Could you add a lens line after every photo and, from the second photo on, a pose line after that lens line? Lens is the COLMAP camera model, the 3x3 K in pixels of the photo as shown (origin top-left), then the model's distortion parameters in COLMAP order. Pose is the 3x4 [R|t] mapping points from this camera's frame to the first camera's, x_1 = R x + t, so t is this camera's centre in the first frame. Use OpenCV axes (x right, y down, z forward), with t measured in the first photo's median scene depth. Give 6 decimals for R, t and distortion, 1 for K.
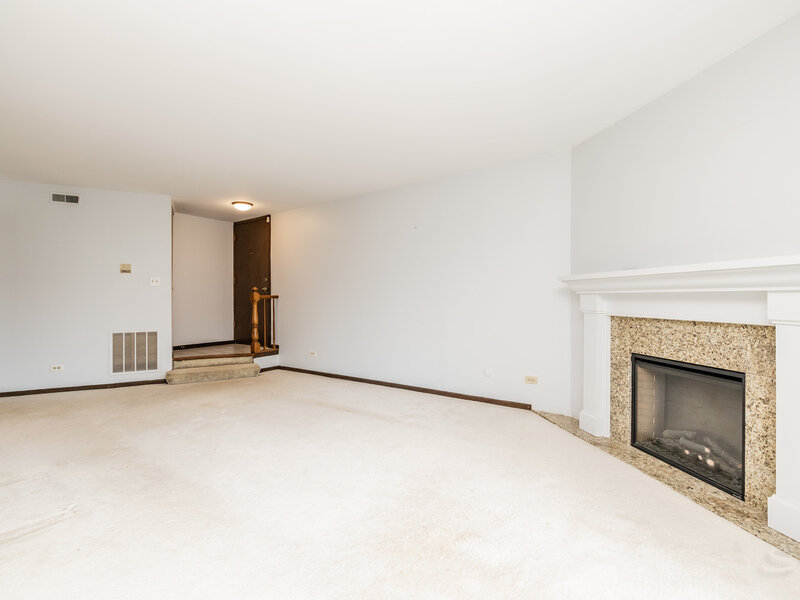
lens RADIAL K [[373.2, 0, 377.6], [0, 373.2, 298.2], [0, 0, 1]] dist [0.000714, 0.000287]
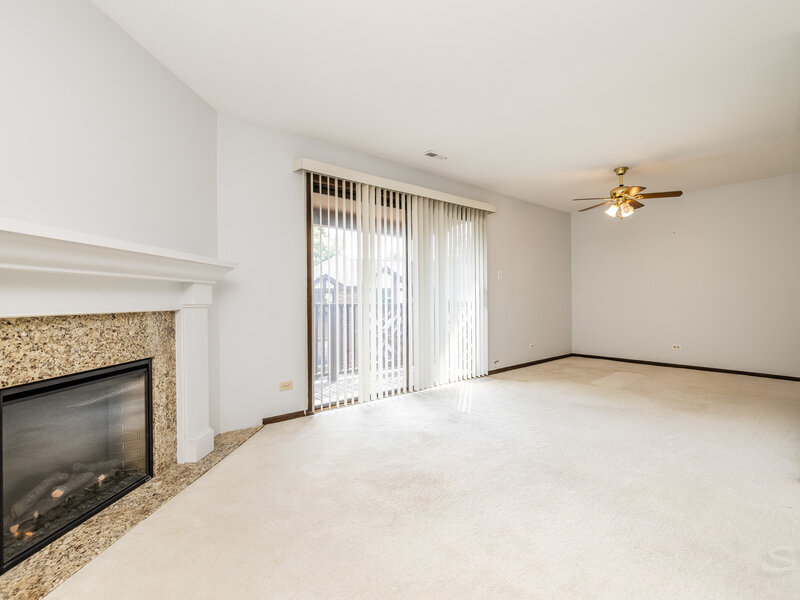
lens RADIAL K [[373.2, 0, 377.6], [0, 373.2, 298.2], [0, 0, 1]] dist [0.000714, 0.000287]
pose [[-0.965678, 0.011229, 0.259498, 0.055431], [0.010568, 0.999936, -0.003940, 0.030100], [-0.259526, -0.001062, -0.965736, 1.341450]]
